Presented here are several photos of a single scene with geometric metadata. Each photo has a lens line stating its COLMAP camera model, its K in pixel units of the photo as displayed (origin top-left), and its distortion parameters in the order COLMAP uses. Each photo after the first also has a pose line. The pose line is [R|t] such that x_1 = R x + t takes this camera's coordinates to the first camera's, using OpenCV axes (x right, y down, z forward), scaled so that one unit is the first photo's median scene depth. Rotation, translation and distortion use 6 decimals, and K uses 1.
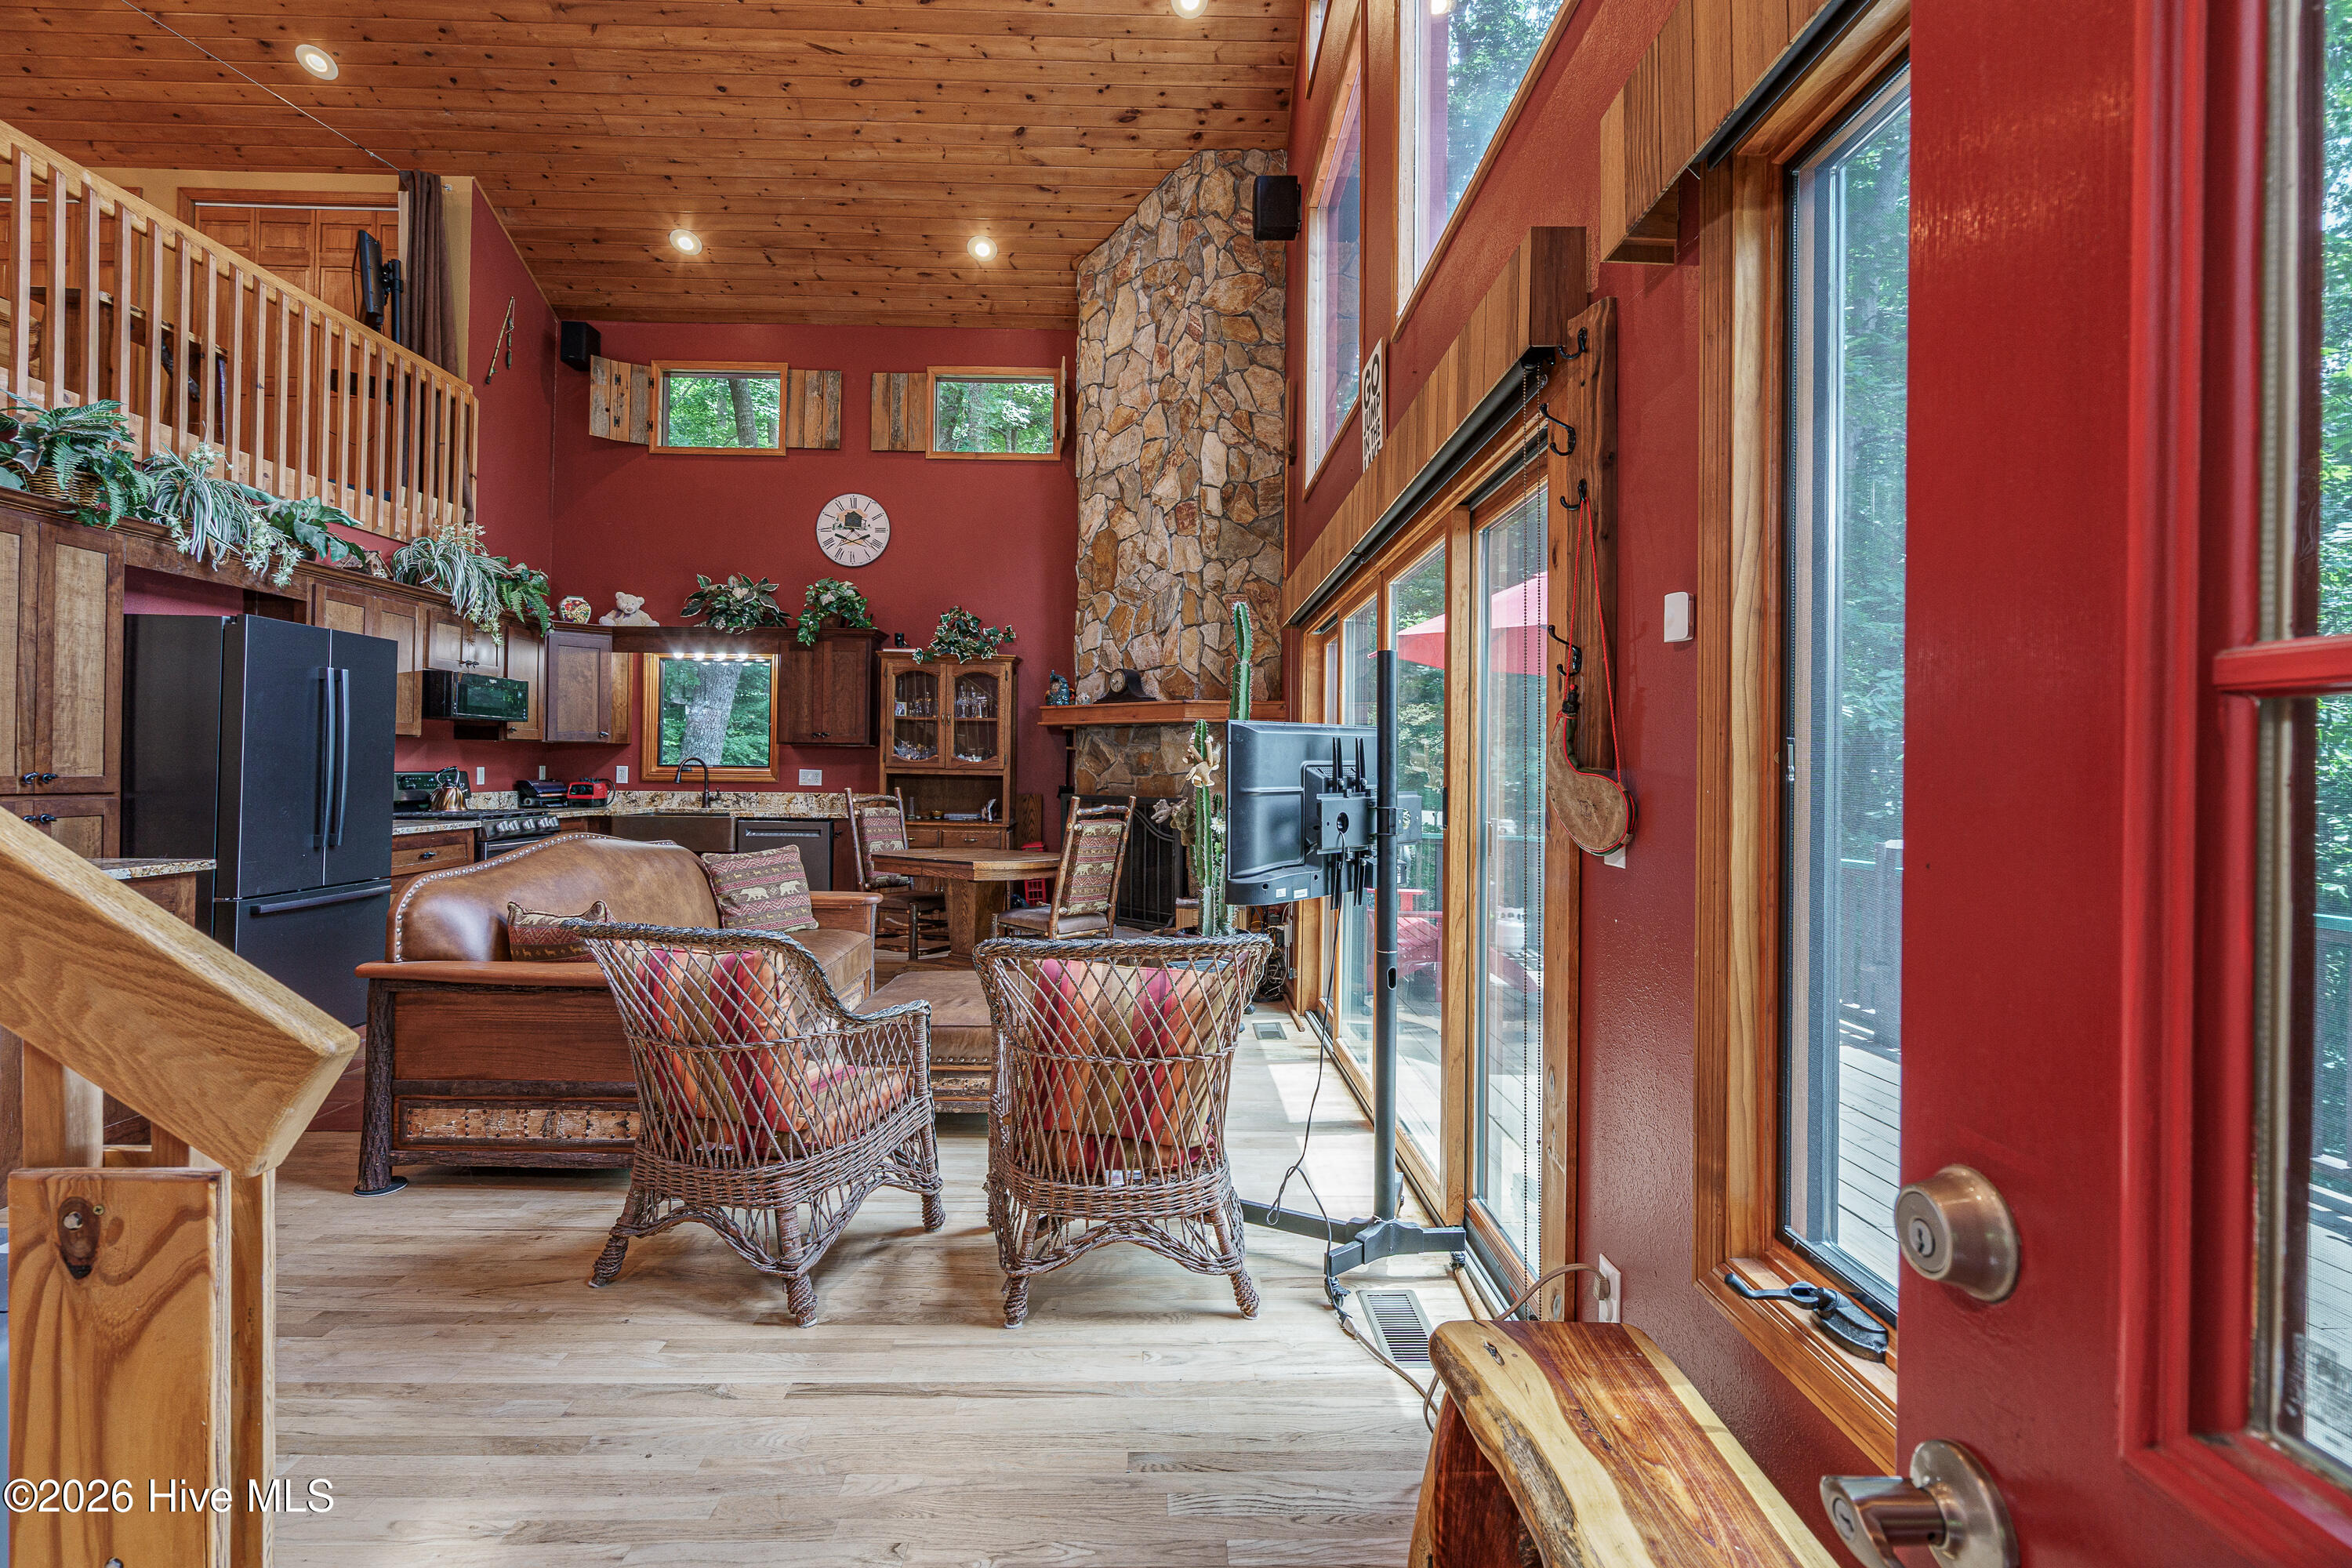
lens RADIAL K [[1099.6, 0, 1176.0], [0, 1099.6, 784.0], [0, 0, 1]] dist [-0.000821, 0.000059]
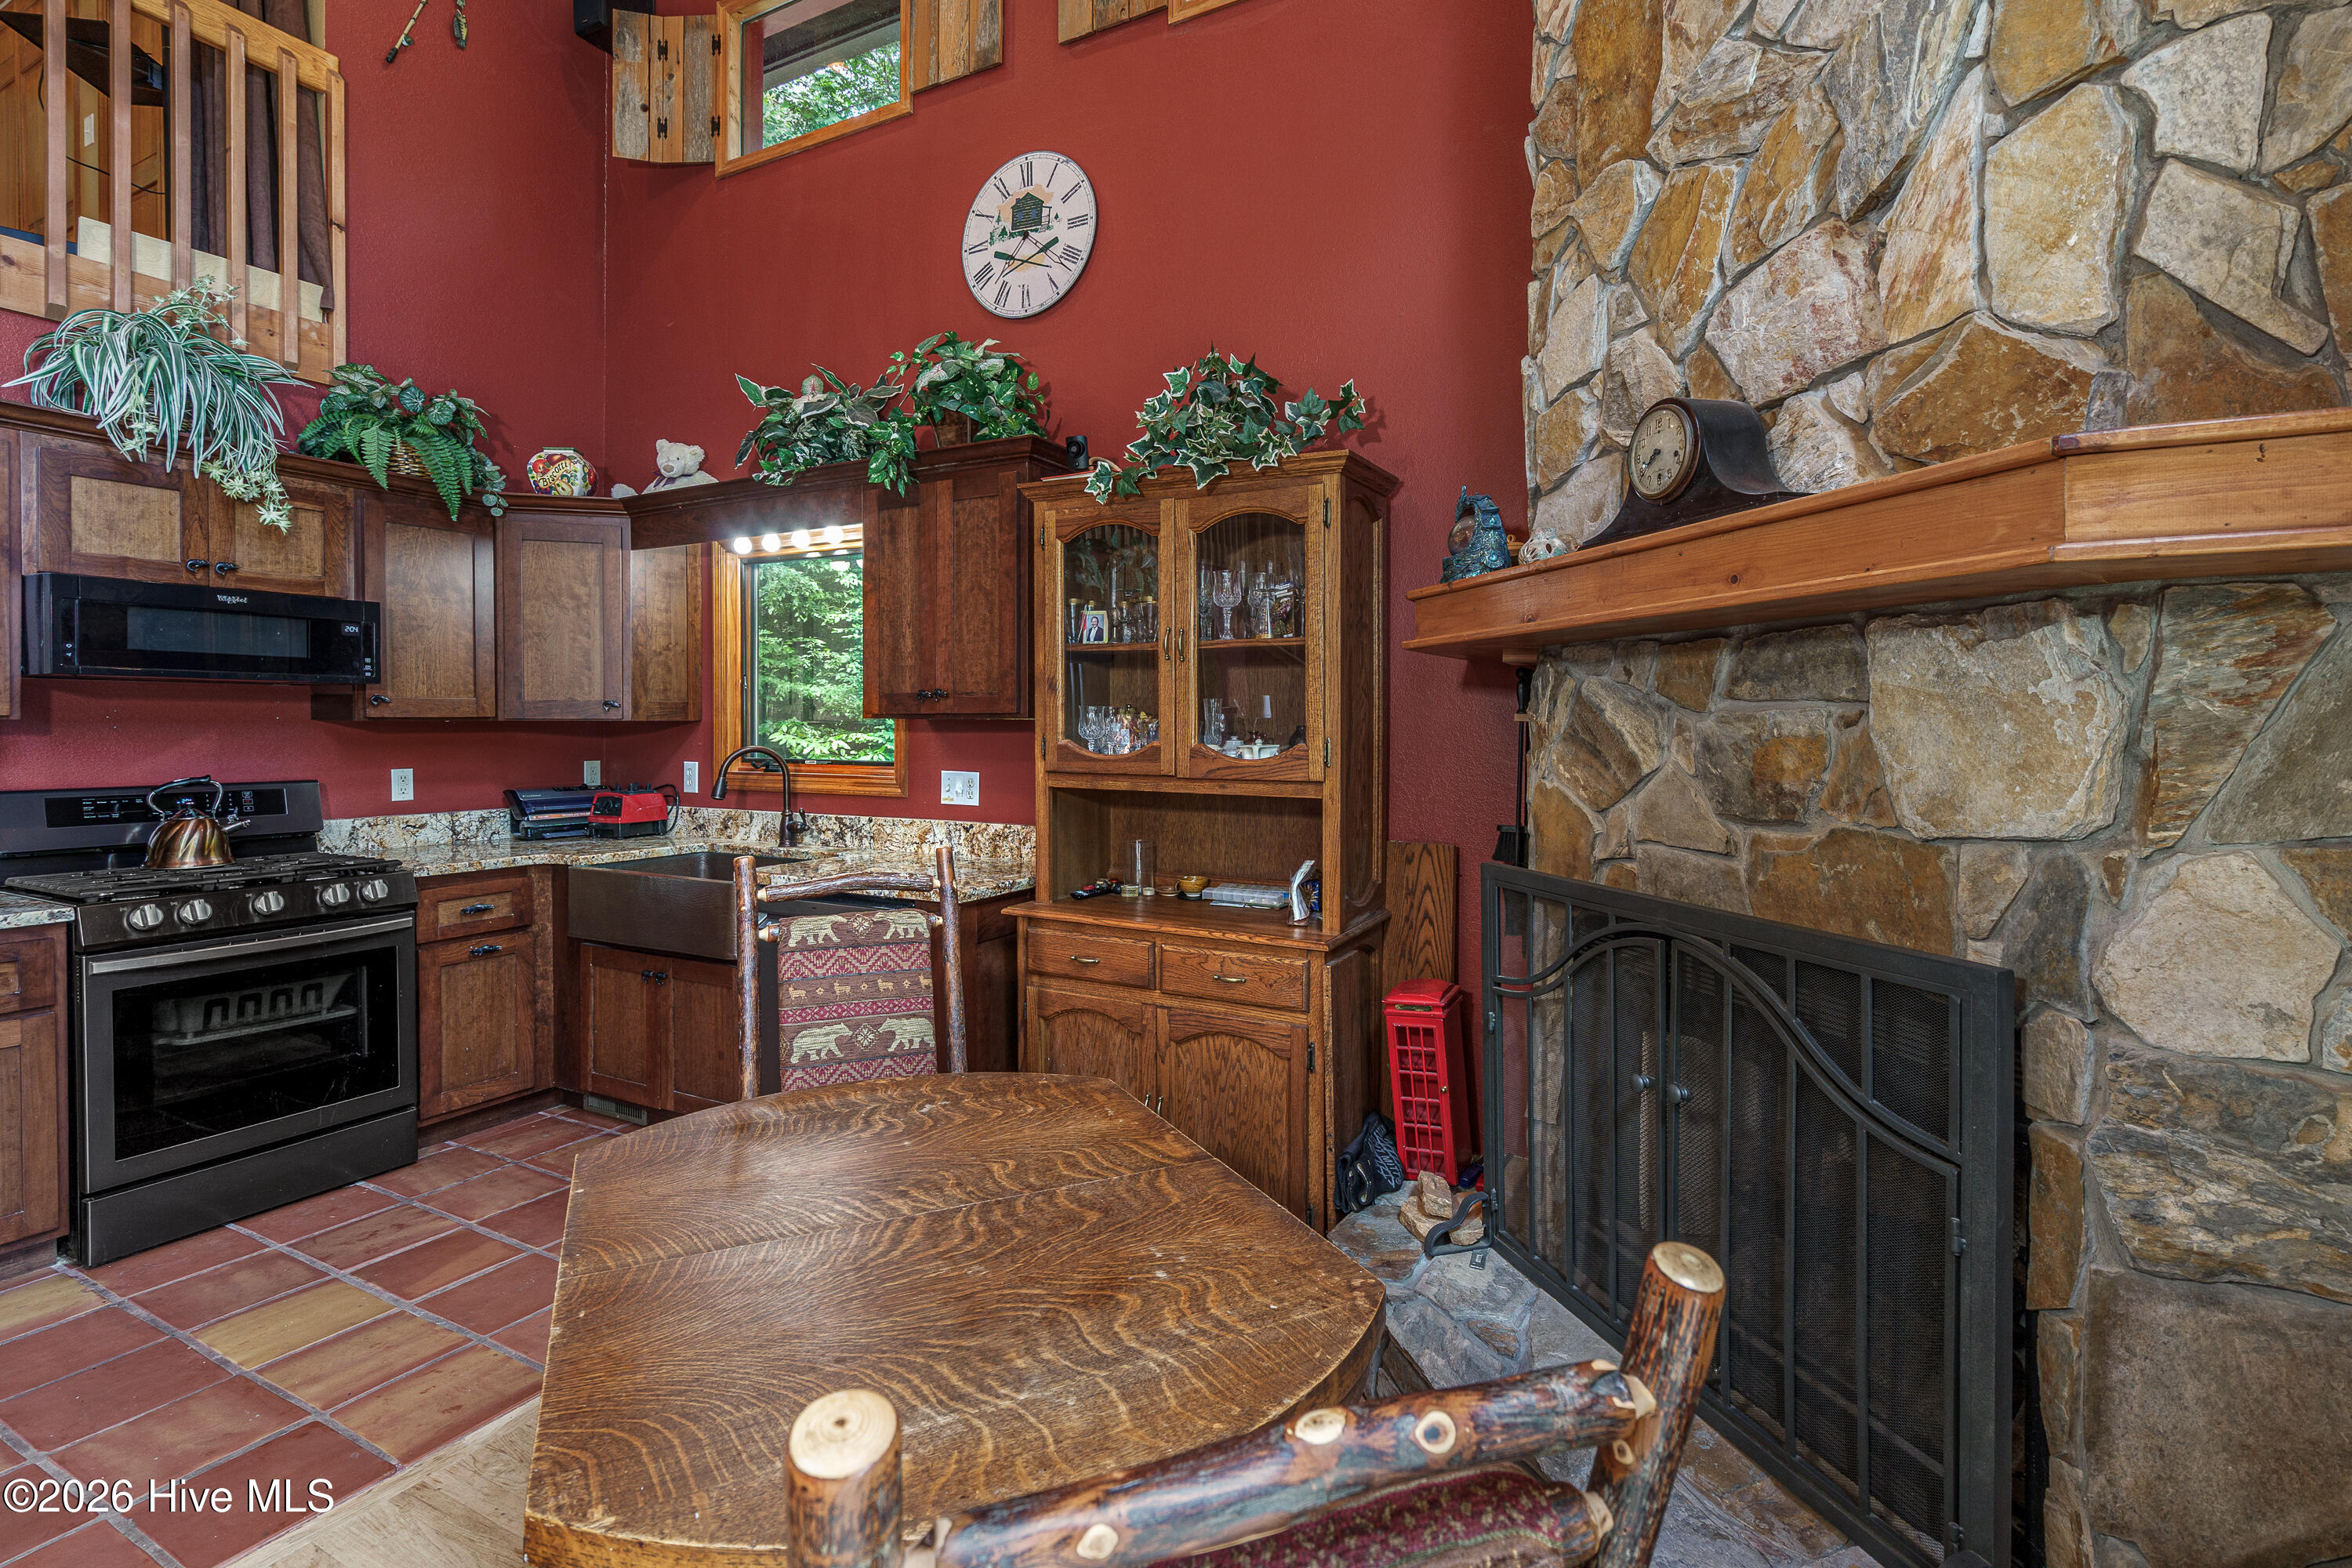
lens RADIAL K [[1115.4, 0, 1161.7], [0, 1115.4, 738.0], [0, 0, 1]] dist [-0.003202, 0.000131]
pose [[0.868771, -0.005394, -0.495184, -0.024420], [0.001280, 0.999962, -0.008646, -0.024194], [0.495212, 0.006877, 0.868745, 0.664954]]
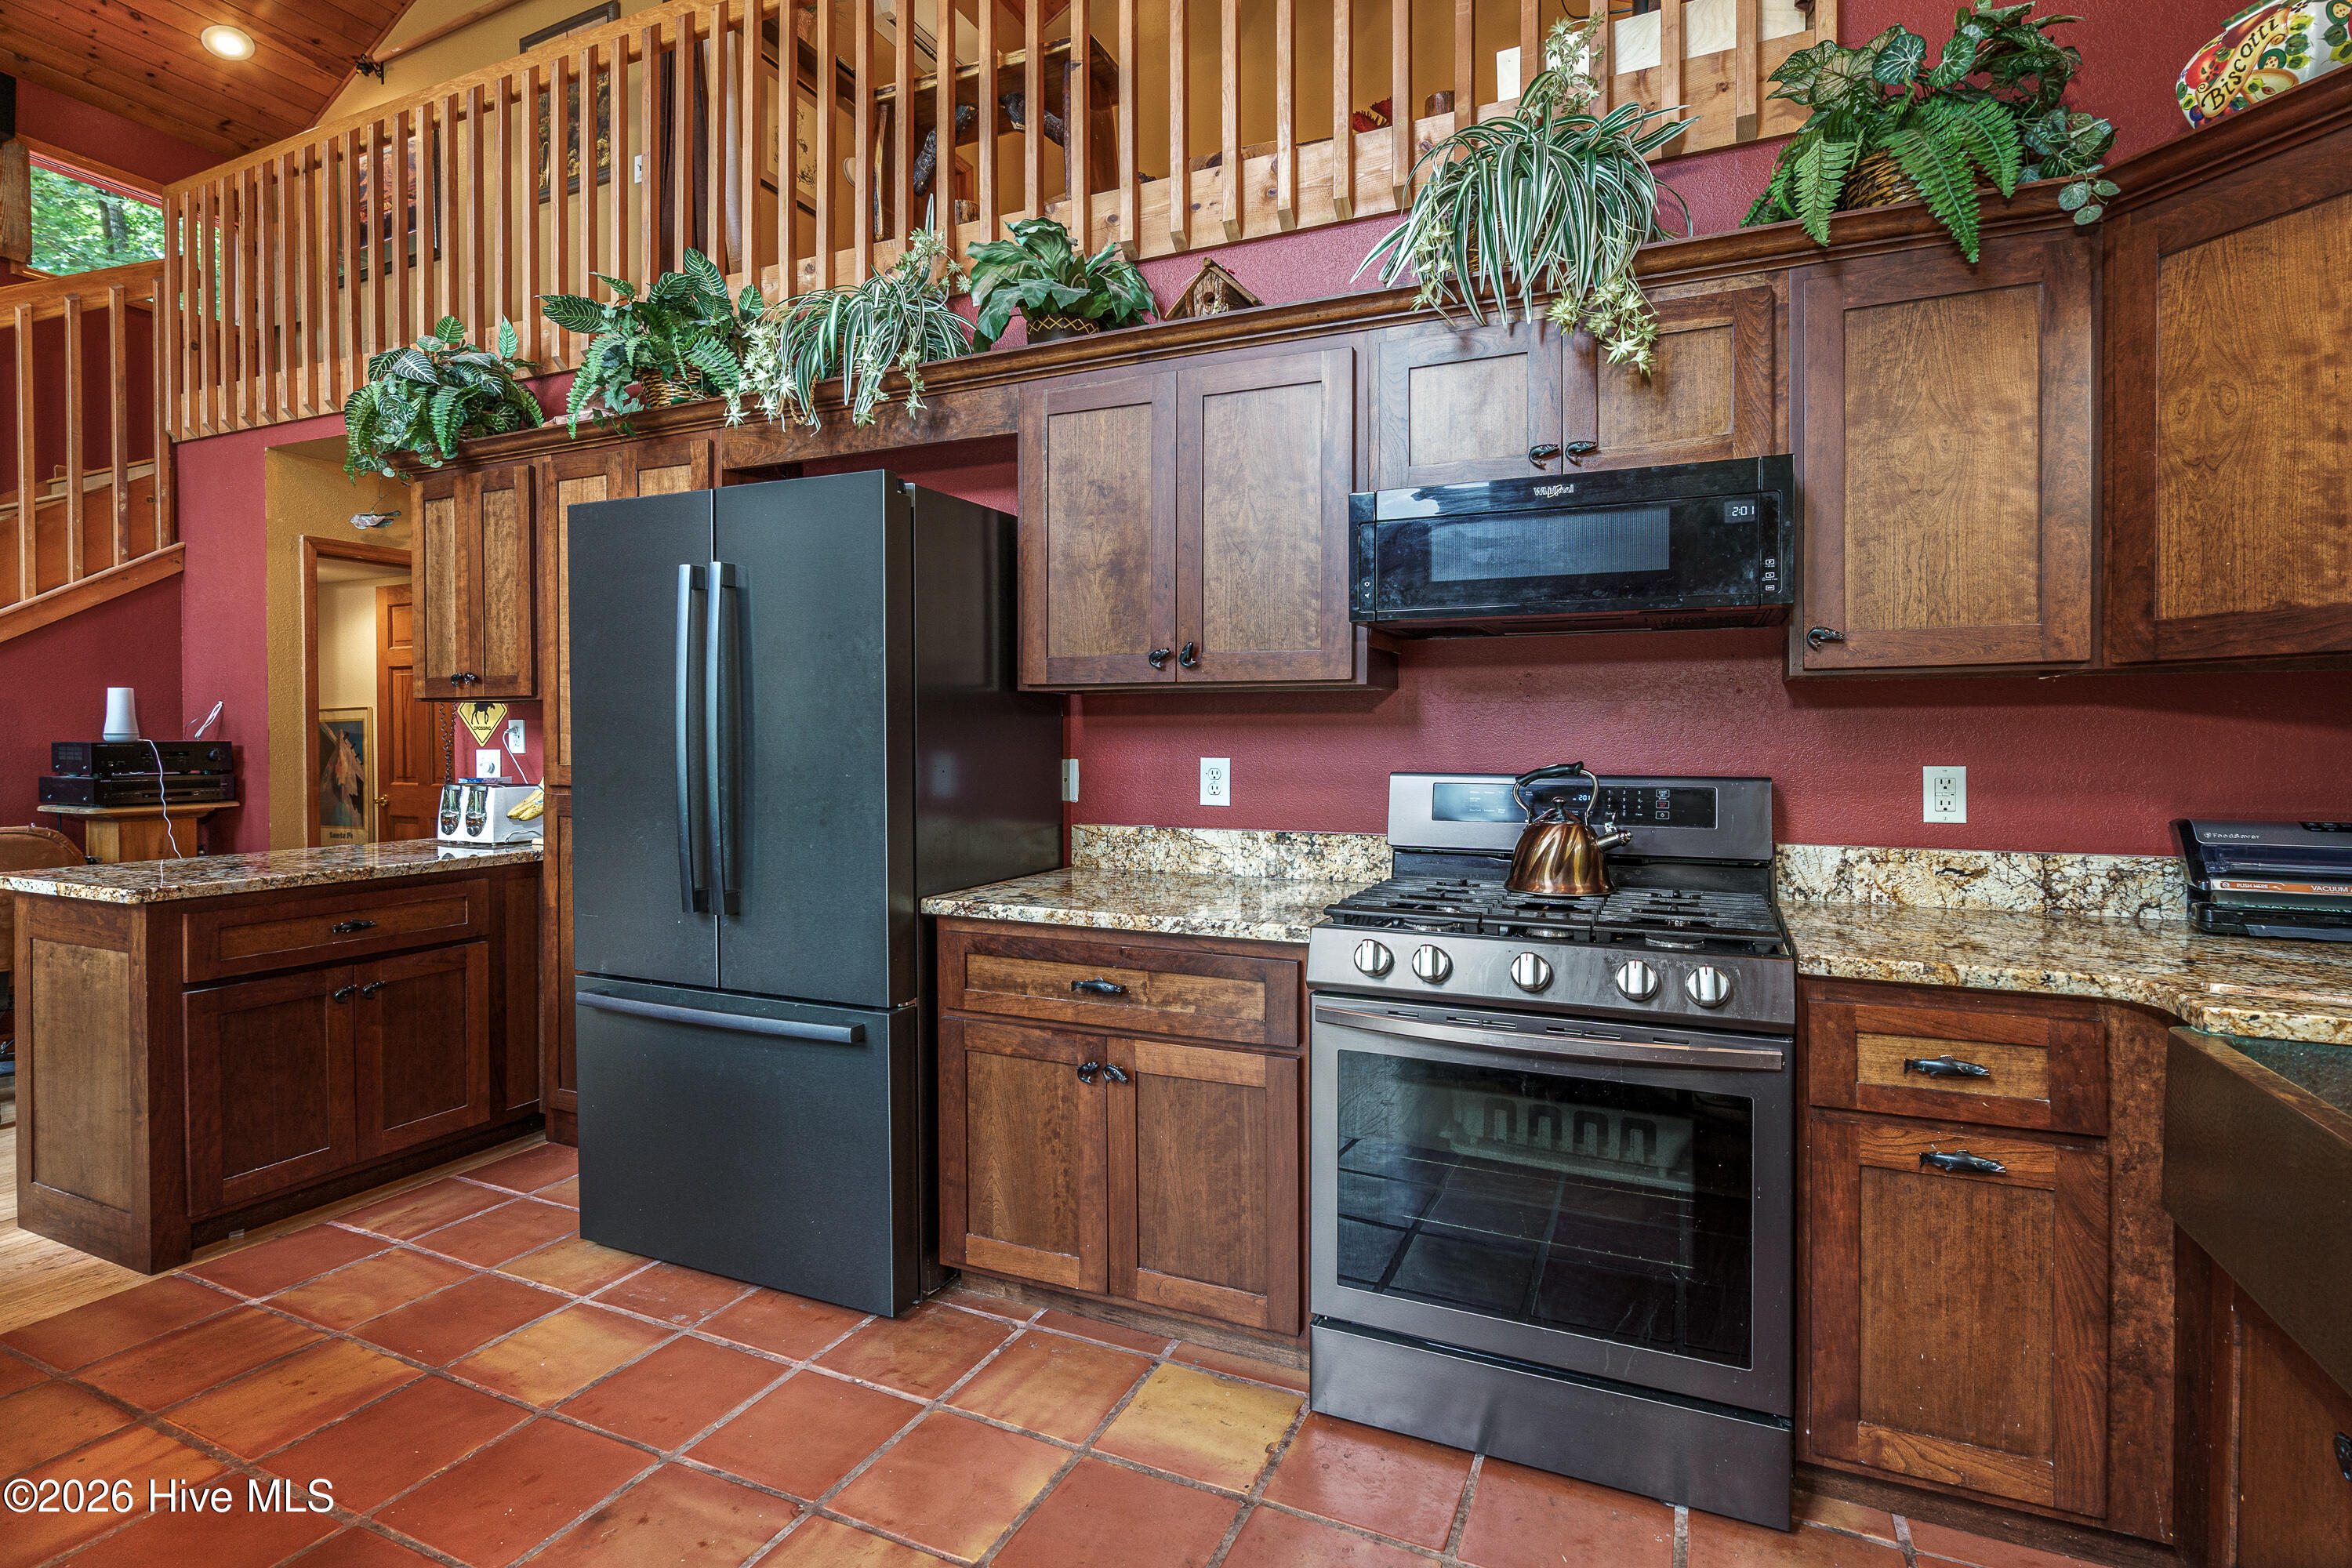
lens RADIAL K [[1115.4, 0, 1161.7], [0, 1115.4, 738.0], [0, 0, 1]] dist [-0.003202, 0.000131]
pose [[-0.430641, -0.007405, -0.902493, -0.246581], [-0.018187, 0.999834, 0.000475, -0.018181], [0.902340, 0.016618, -0.430705, 0.885869]]
